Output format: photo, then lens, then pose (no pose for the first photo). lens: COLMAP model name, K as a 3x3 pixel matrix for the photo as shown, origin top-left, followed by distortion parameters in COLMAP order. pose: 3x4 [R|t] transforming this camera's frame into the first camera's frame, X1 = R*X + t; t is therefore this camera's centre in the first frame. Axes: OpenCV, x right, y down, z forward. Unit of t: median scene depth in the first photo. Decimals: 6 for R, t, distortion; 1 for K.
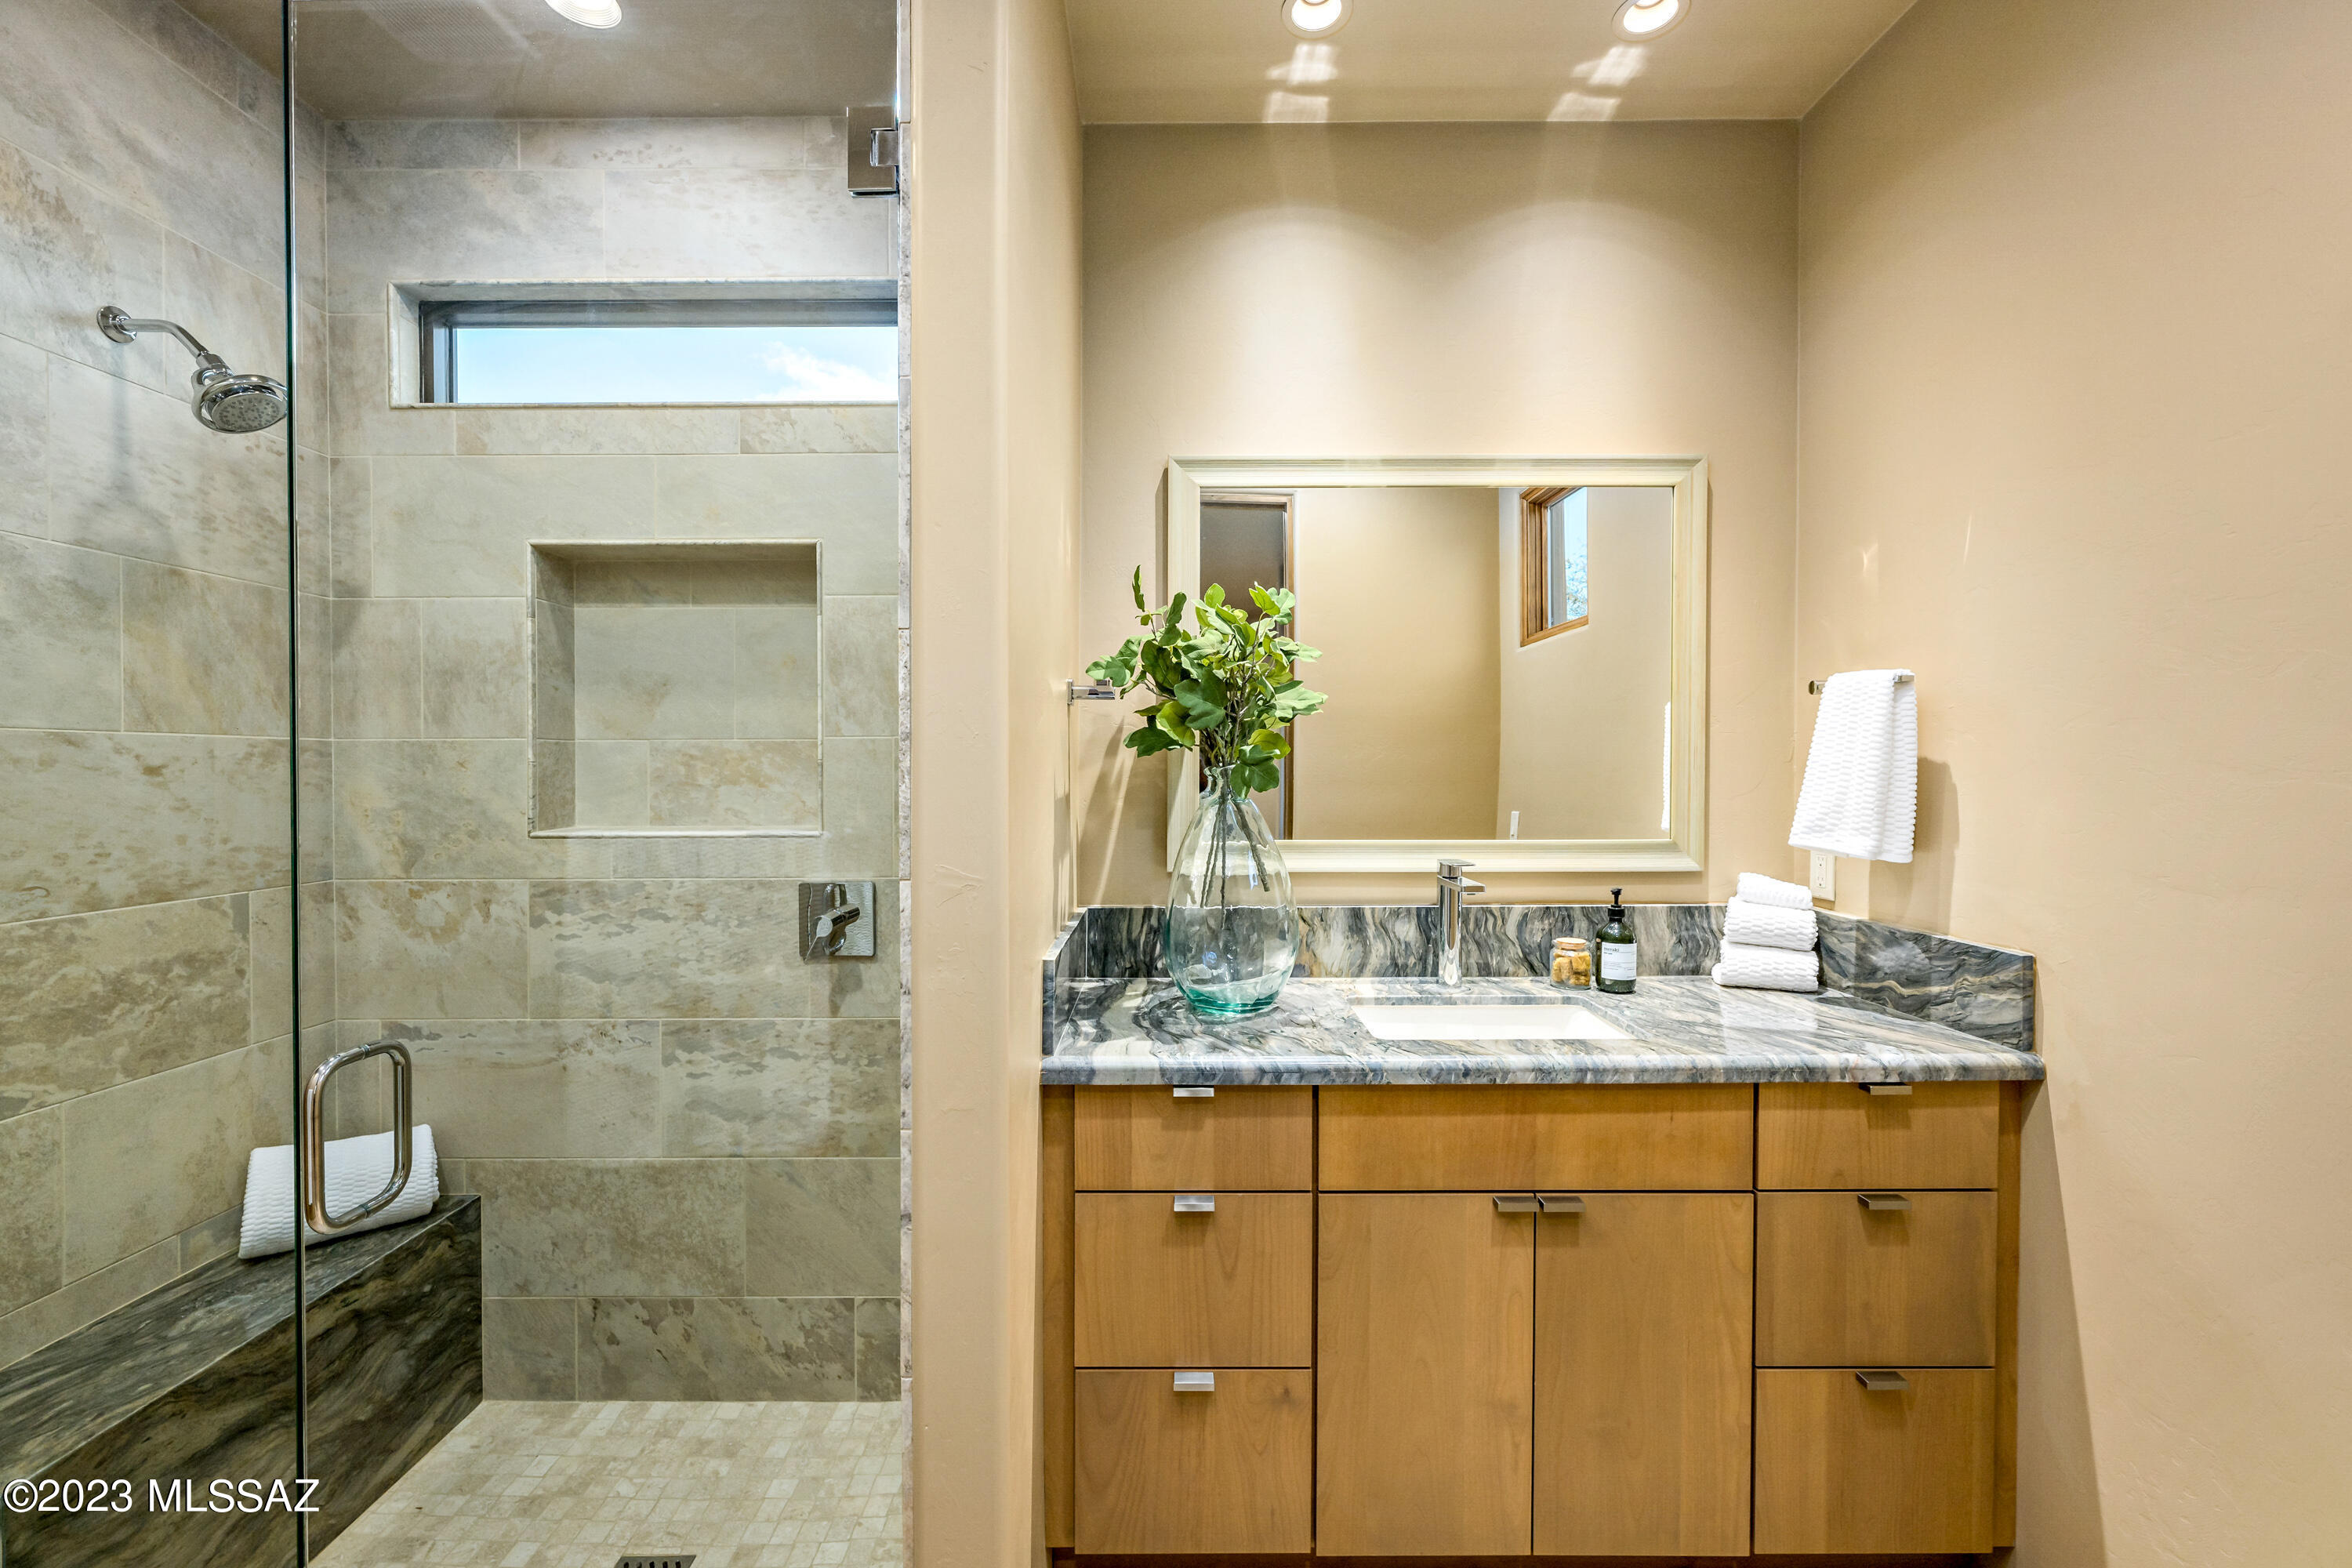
lens RADIAL K [[948.7, 0, 1176.0], [0, 948.7, 784.0], [0, 0, 1]] dist [0.001400, -0.000018]
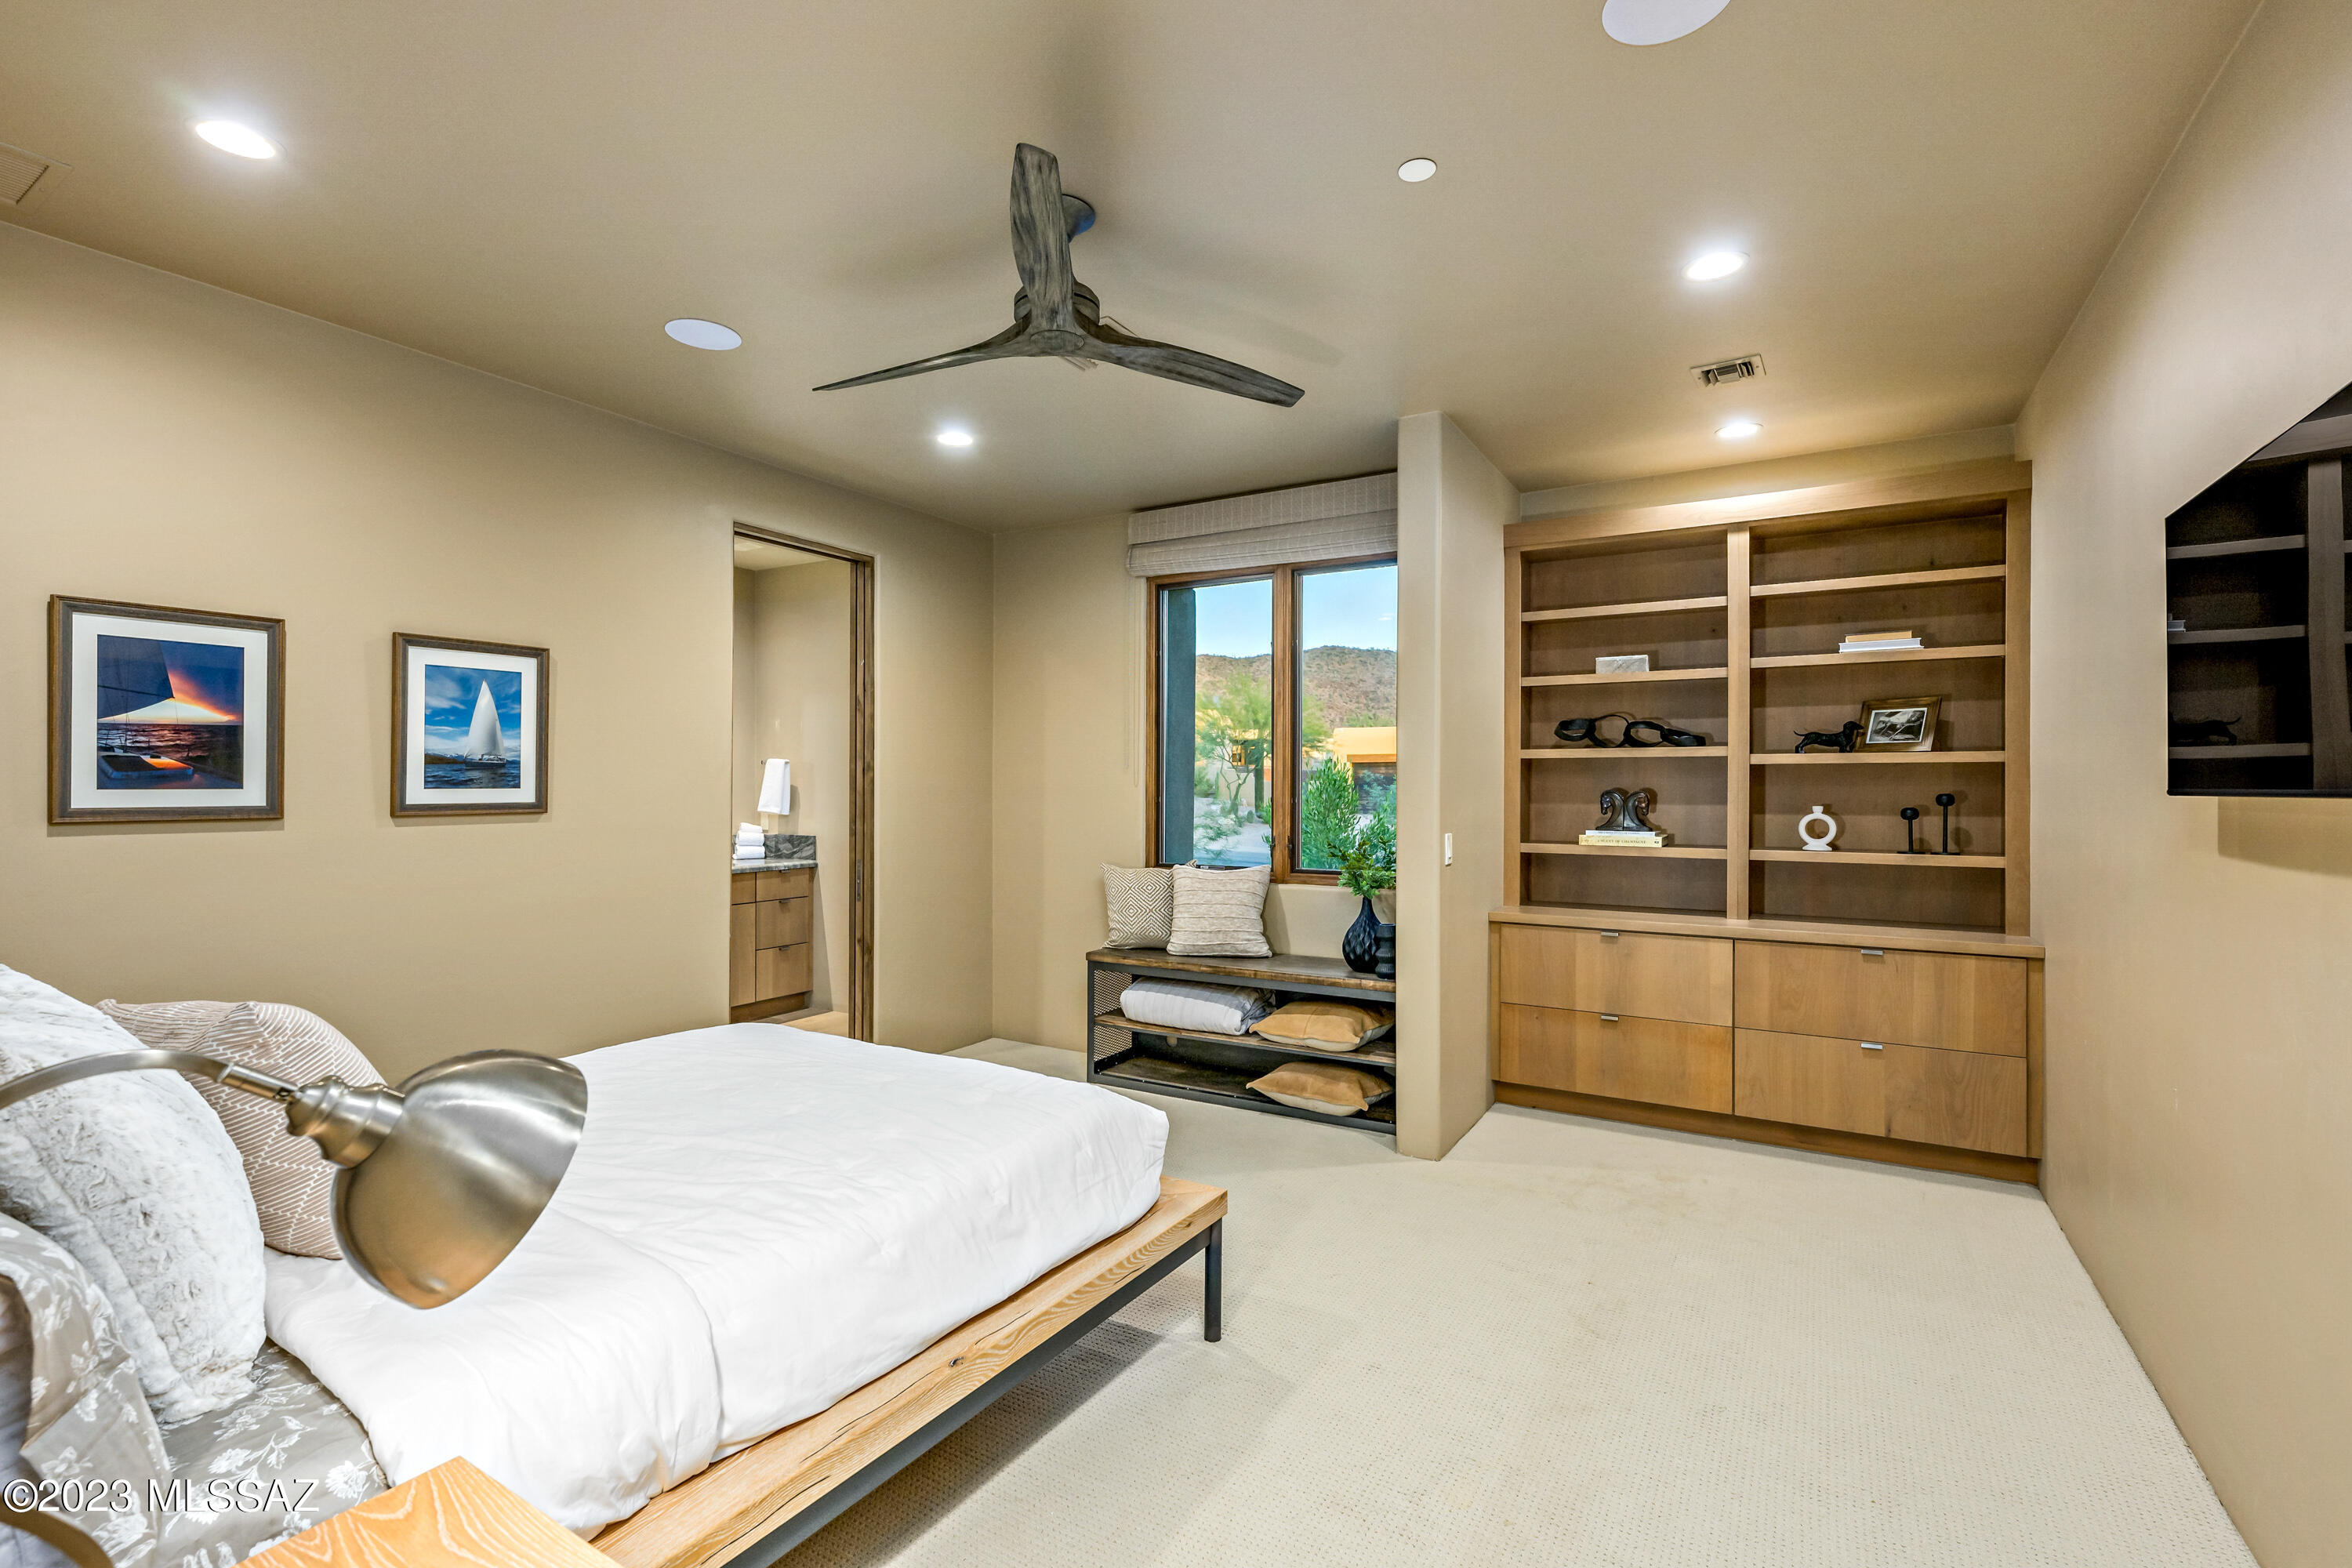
lens RADIAL K [[1080.5, 0, 1176.0], [0, 1080.5, 784.0], [0, 0, 1]] dist [-0.000638, -0.000024]
pose [[0.517915, 0.004198, 0.855422, -2.096333], [0.011445, 0.999864, -0.011837, 0.034258], [-0.855355, 0.015921, 0.517797, -2.530649]]
